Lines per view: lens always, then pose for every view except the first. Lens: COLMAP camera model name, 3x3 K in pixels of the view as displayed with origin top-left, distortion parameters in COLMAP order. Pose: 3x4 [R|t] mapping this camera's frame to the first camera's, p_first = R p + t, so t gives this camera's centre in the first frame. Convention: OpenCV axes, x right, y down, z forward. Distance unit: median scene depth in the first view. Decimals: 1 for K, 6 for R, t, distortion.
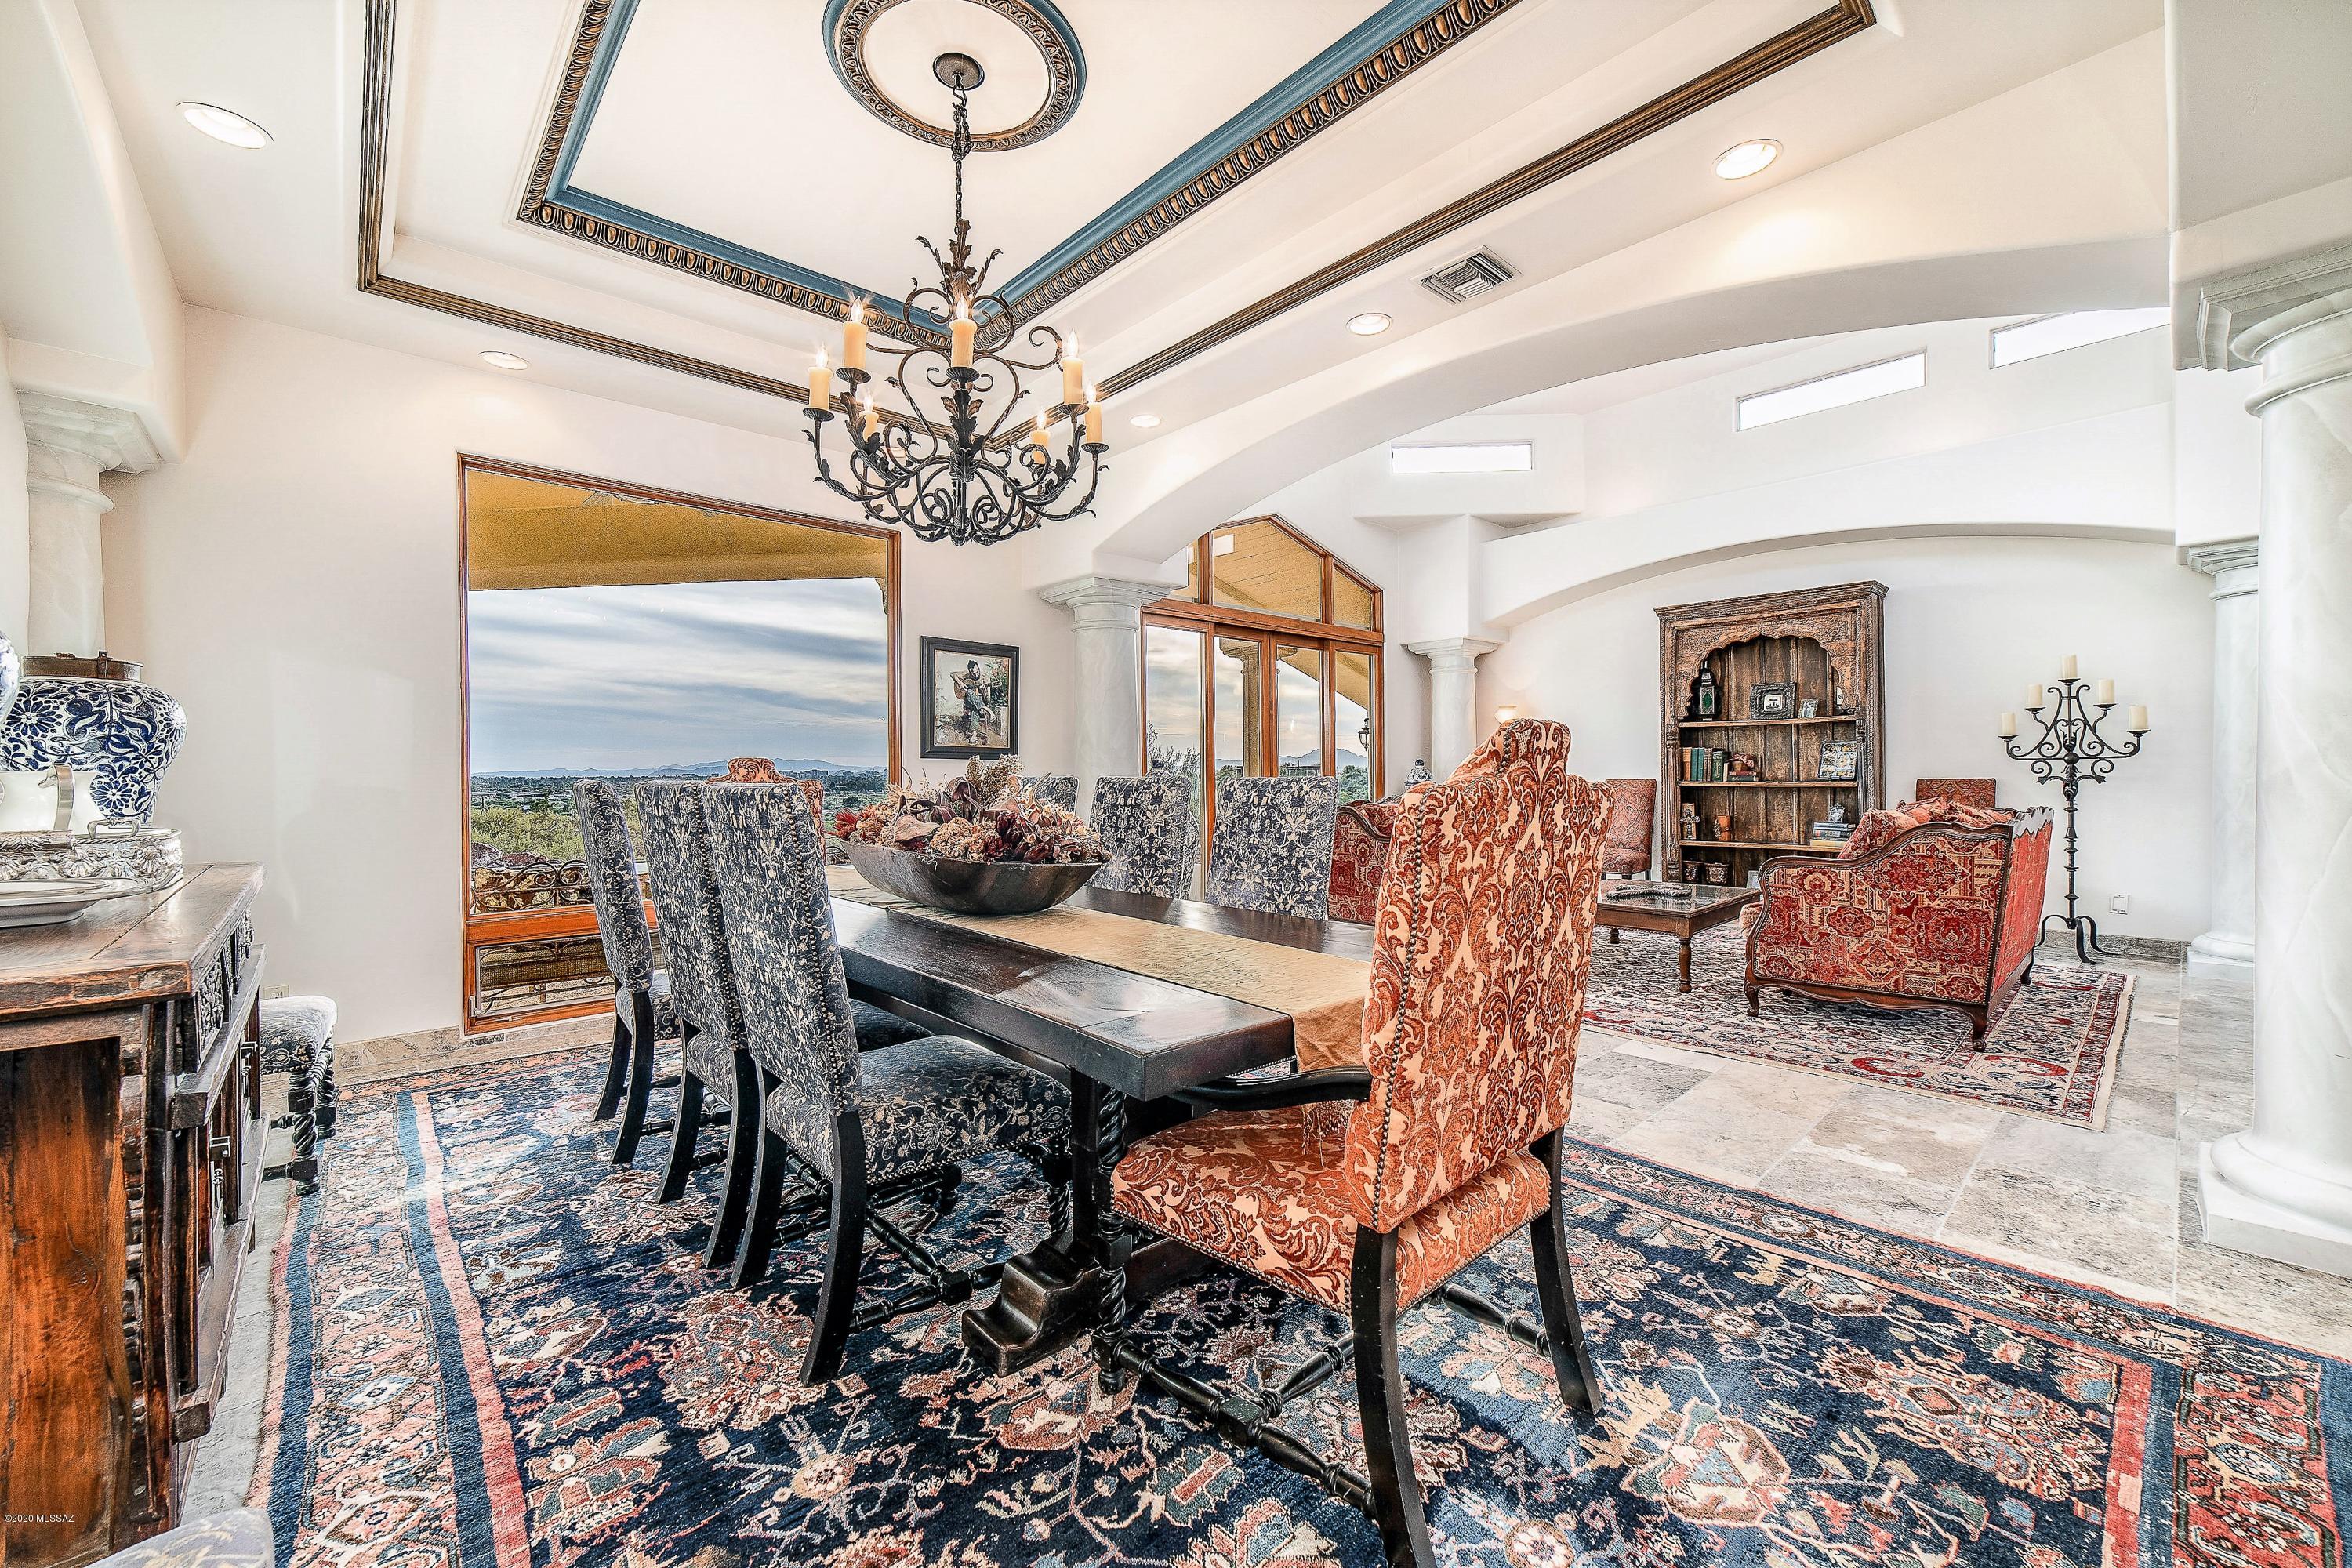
lens RADIAL K [[945.7, 0, 1185.8], [0, 945.7, 784.7], [0, 0, 1]] dist [-0.004265, 0.000483]
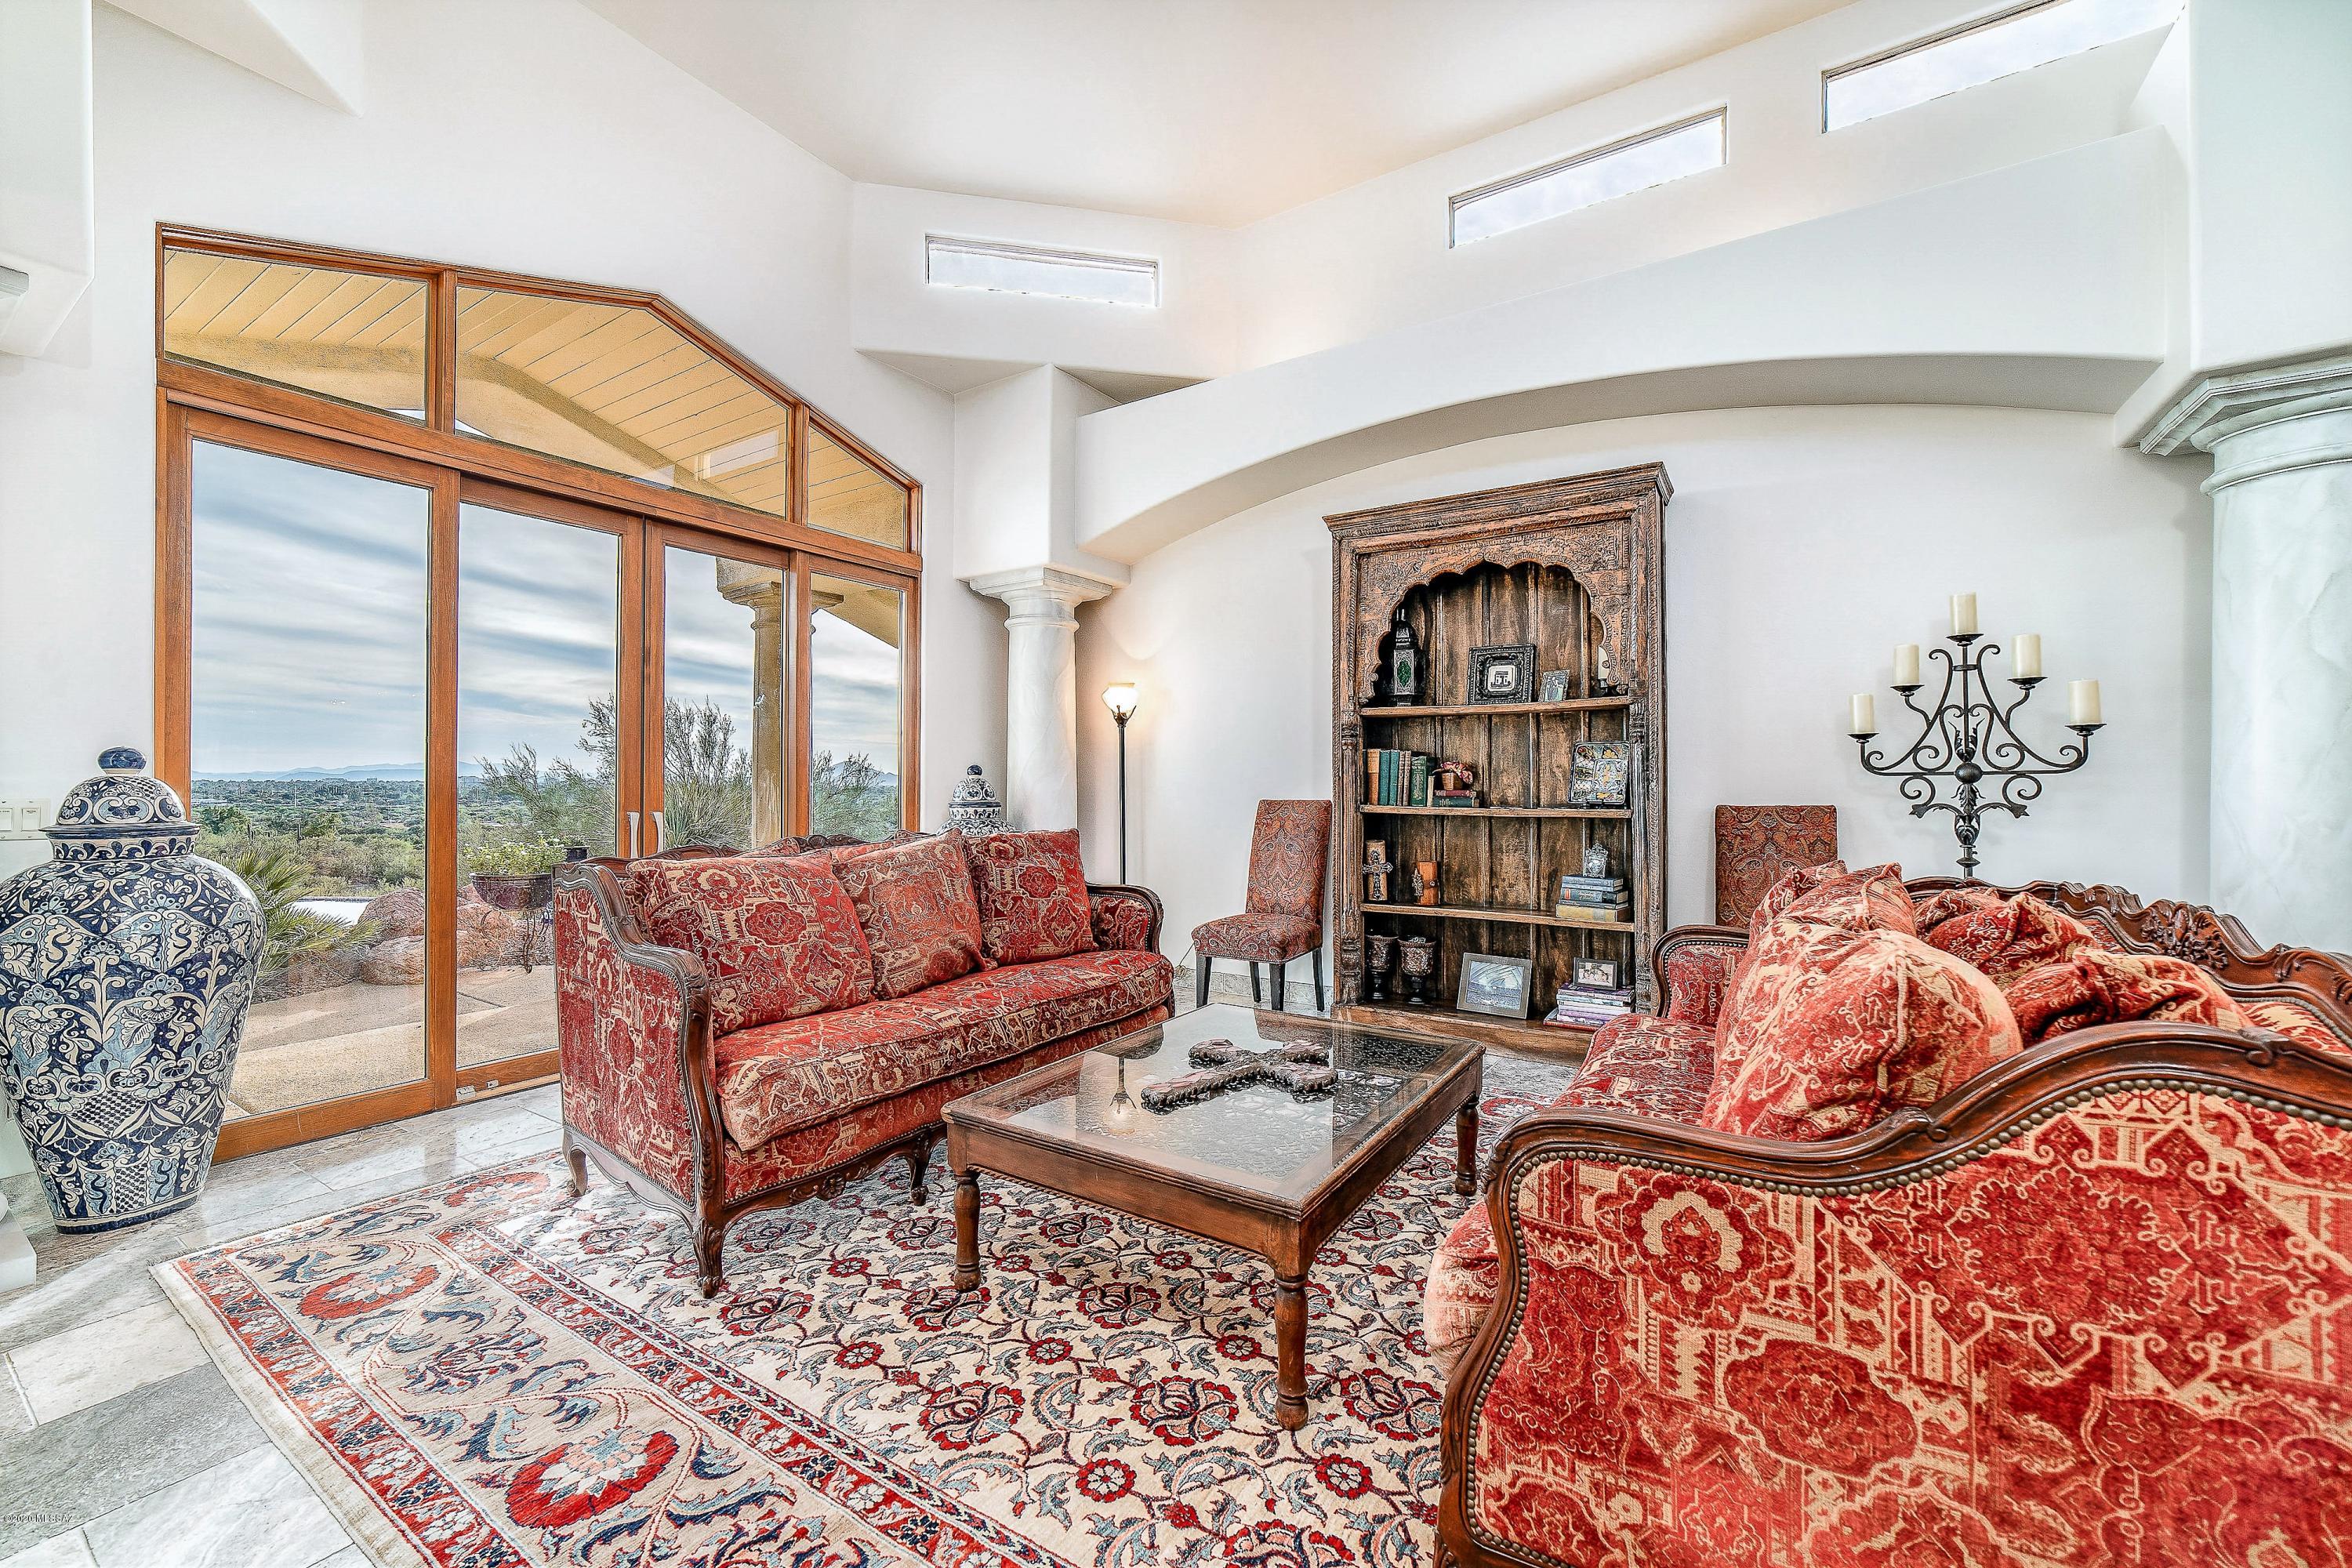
lens RADIAL K [[945.7, 0, 1178.1], [0, 945.7, 788.1], [0, 0, 1]] dist [-0.004265, 0.000483]
pose [[0.971481, 0.008987, 0.236946, 0.277811], [-0.006800, 0.999926, -0.010046, -0.008041], [-0.237018, 0.008149, 0.971471, 0.461153]]
